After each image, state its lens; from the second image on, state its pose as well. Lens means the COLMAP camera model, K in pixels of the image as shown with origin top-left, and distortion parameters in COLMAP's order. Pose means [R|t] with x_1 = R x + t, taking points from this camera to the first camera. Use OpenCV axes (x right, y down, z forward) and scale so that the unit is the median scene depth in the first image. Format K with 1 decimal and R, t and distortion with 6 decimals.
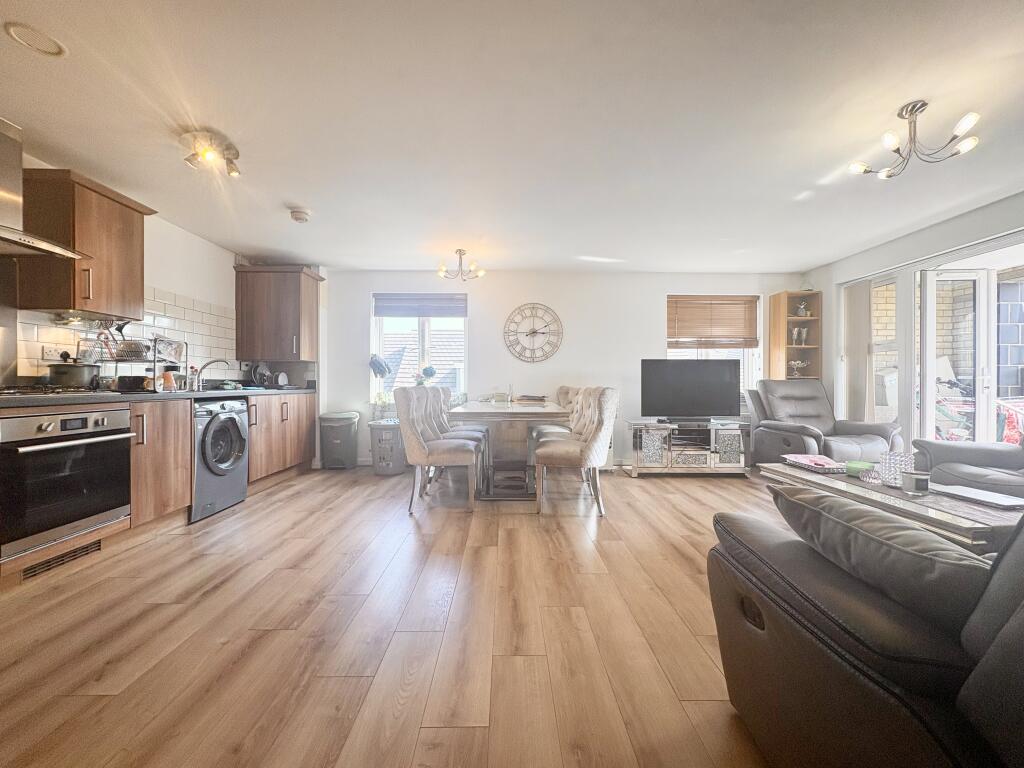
lens RADIAL K [[409.5, 0, 514.0], [0, 409.5, 382.8], [0, 0, 1]] dist [0.000123, 0.000752]
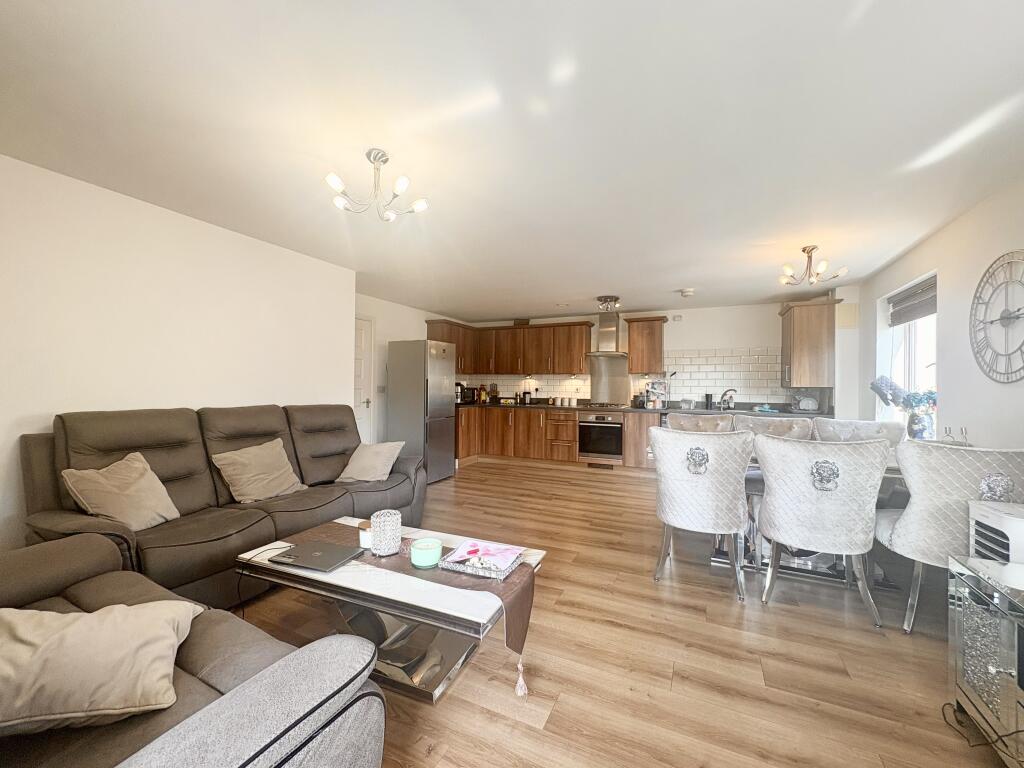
lens RADIAL K [[409.5, 0, 511.0], [0, 409.5, 388.5], [0, 0, 1]] dist [0.000123, 0.000752]
pose [[-0.446457, -0.002184, -0.894803, 1.193639], [-0.006866, 0.999976, 0.000985, -0.070841], [0.894779, 0.006583, -0.446461, 1.215780]]
